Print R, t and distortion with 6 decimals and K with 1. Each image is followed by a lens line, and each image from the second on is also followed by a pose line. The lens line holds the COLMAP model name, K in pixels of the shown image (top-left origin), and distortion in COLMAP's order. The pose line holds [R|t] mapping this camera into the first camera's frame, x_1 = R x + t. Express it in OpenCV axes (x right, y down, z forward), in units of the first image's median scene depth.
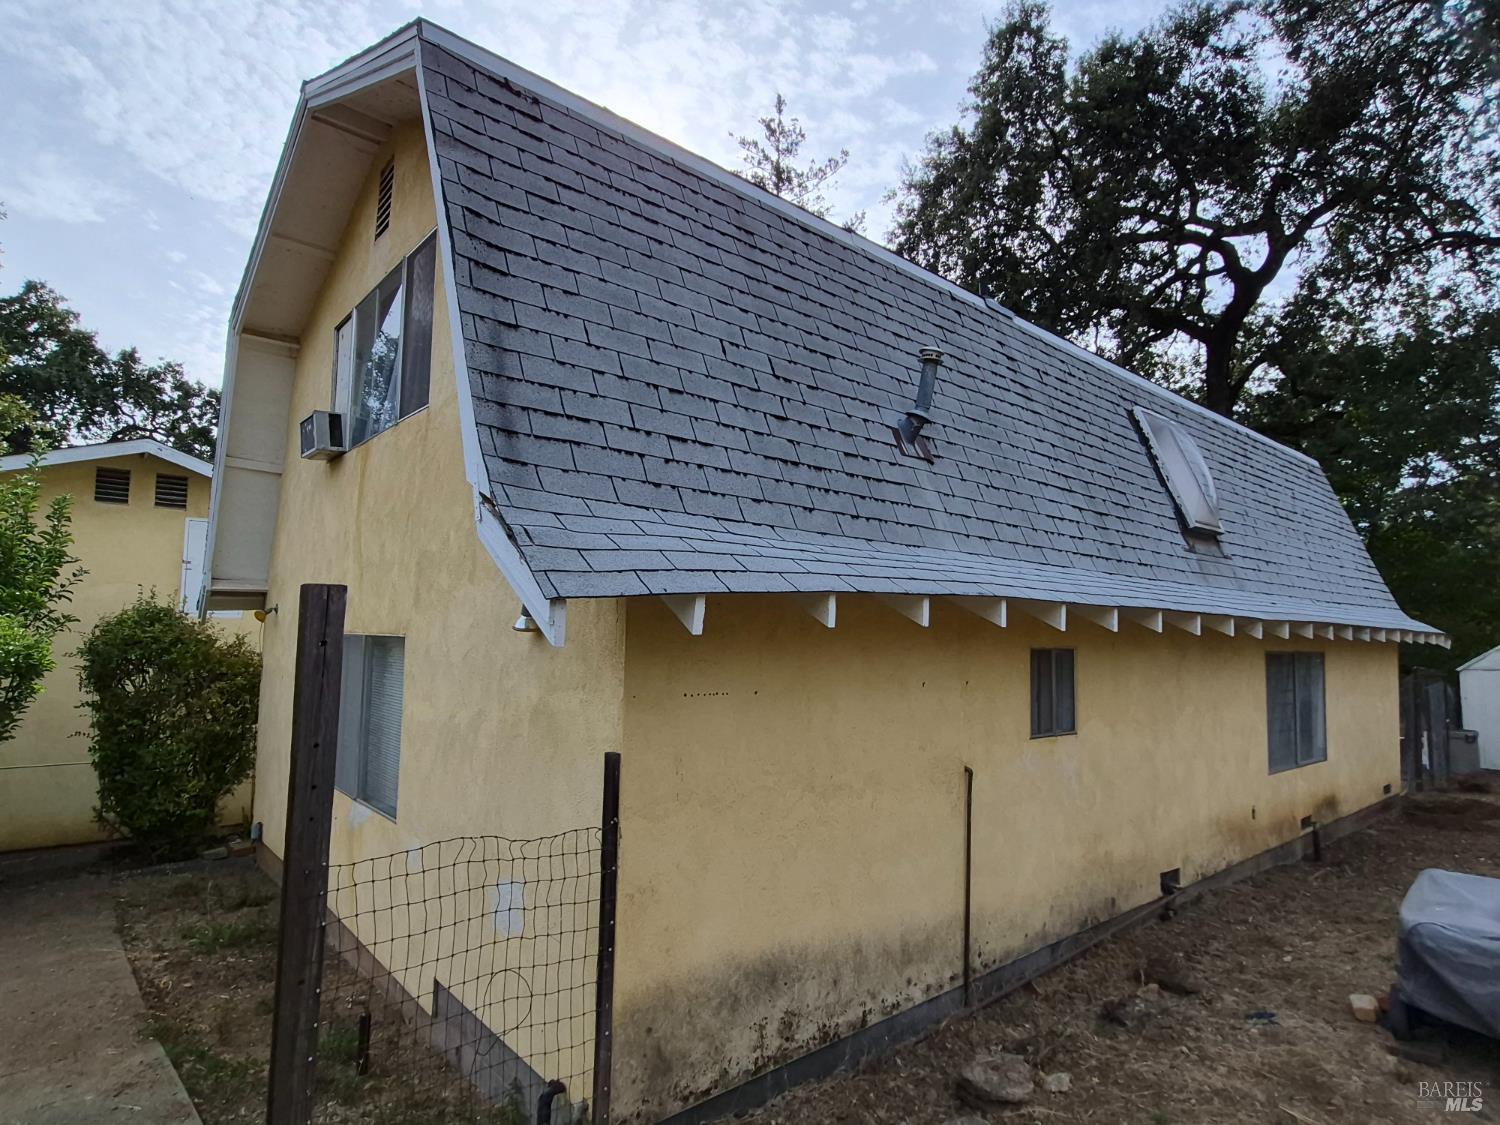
lens RADIAL K [[831.2, 0, 750.0], [0, 831.2, 562.5], [0, 0, 1]] dist [0.022140, -0.047887]
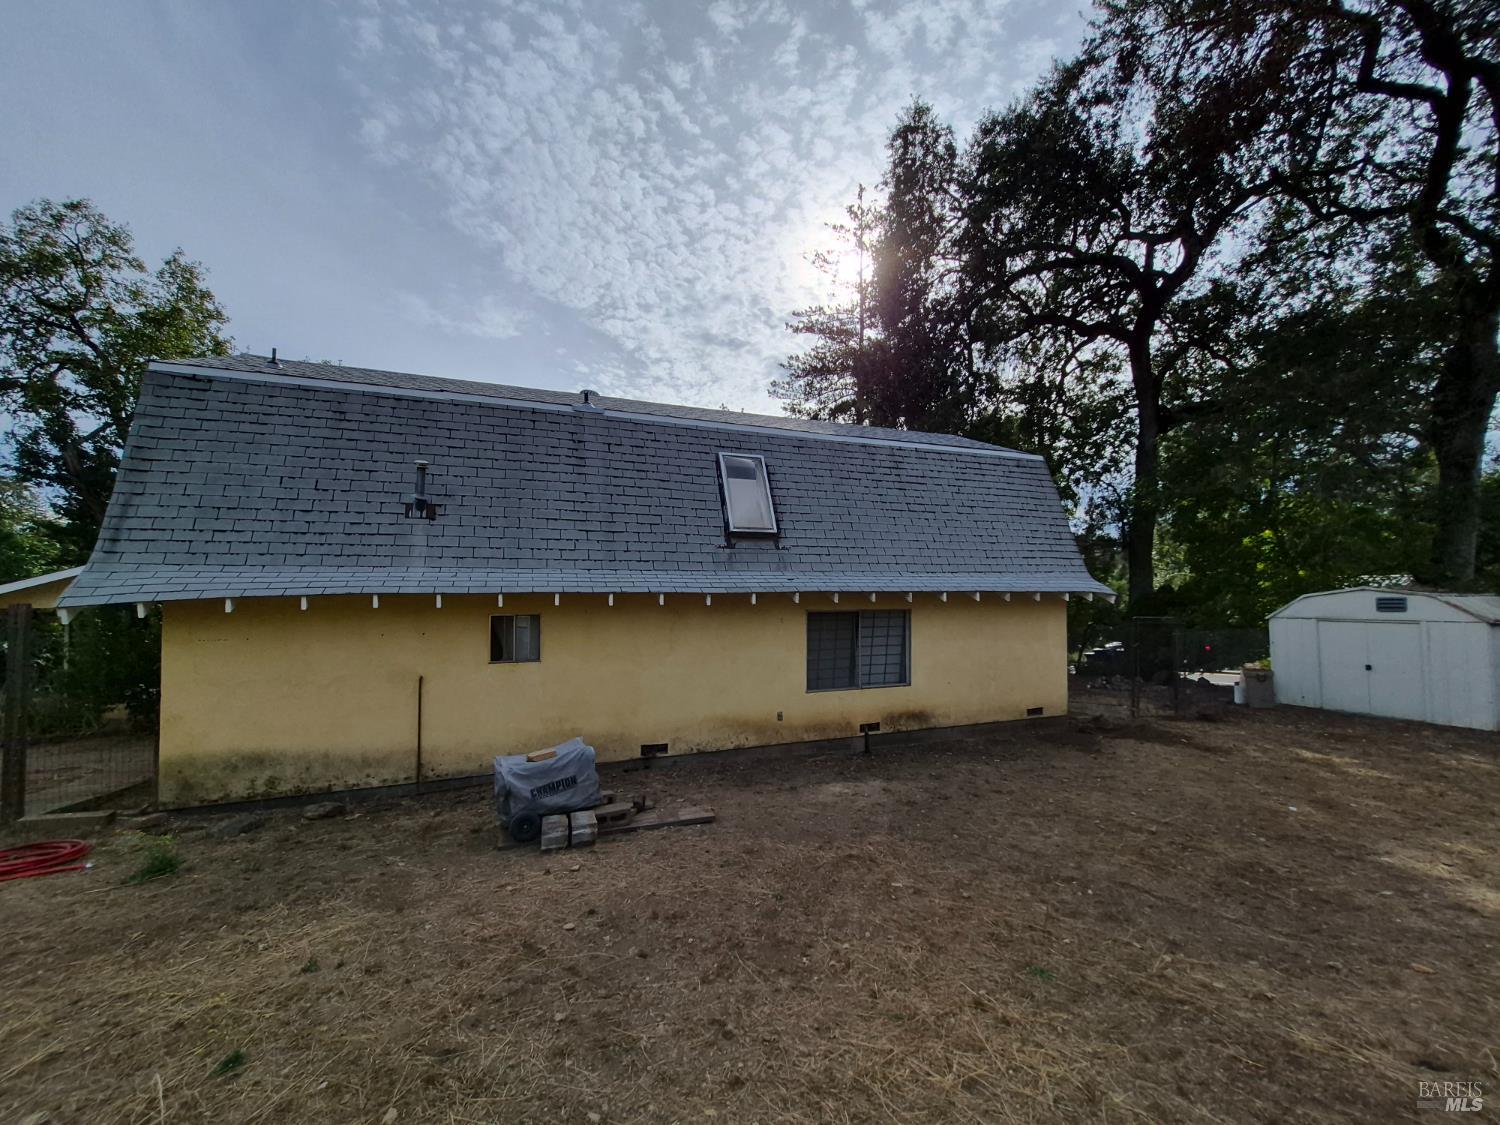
lens RADIAL K [[599.9, 0, 750.0], [0, 599.9, 562.5], [0, 0, 1]] dist [-0.009973, -0.000123]
pose [[0.942957, -0.025318, -0.331949, 0.892866], [0.044489, 0.997744, 0.050279, -0.038915], [0.329927, -0.062179, 0.941956, -0.041666]]
